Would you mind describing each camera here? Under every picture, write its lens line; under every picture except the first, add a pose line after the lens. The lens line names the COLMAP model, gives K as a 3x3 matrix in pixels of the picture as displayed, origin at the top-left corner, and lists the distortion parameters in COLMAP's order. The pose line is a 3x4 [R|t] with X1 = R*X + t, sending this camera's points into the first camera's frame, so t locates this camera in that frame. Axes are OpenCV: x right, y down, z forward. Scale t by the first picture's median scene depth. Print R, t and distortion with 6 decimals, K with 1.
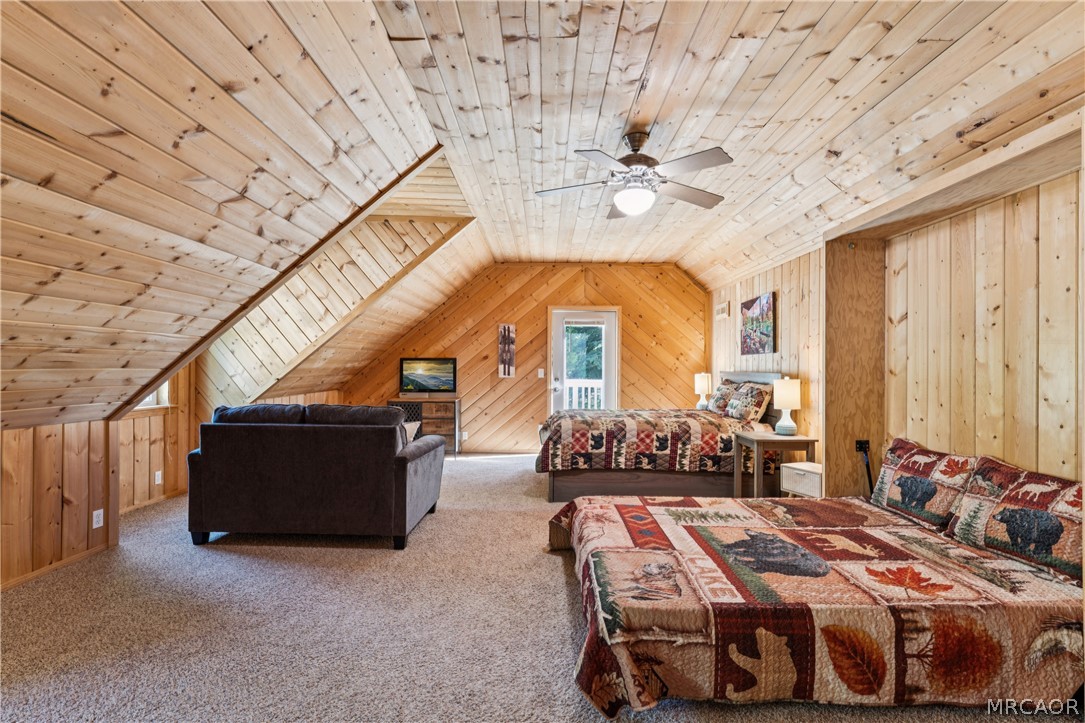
lens RADIAL K [[497.8, 0, 532.5], [0, 497.8, 365.2], [0, 0, 1]] dist [-0.004733, 0.000265]
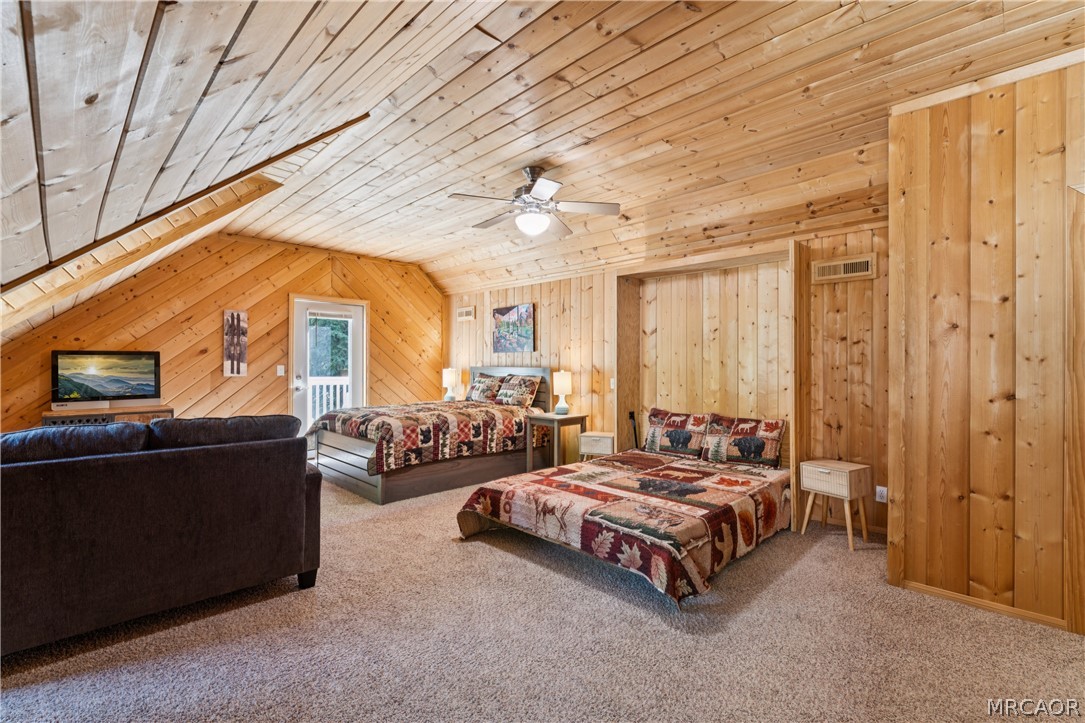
lens RADIAL K [[497.8, 0, 537.6], [0, 497.8, 361.3], [0, 0, 1]] dist [-0.004733, 0.000265]
pose [[0.688762, -0.001102, 0.724987, -0.604832], [-0.000548, 0.999998, 0.002041, -0.003573], [-0.724987, -0.001804, 0.688760, 0.165210]]
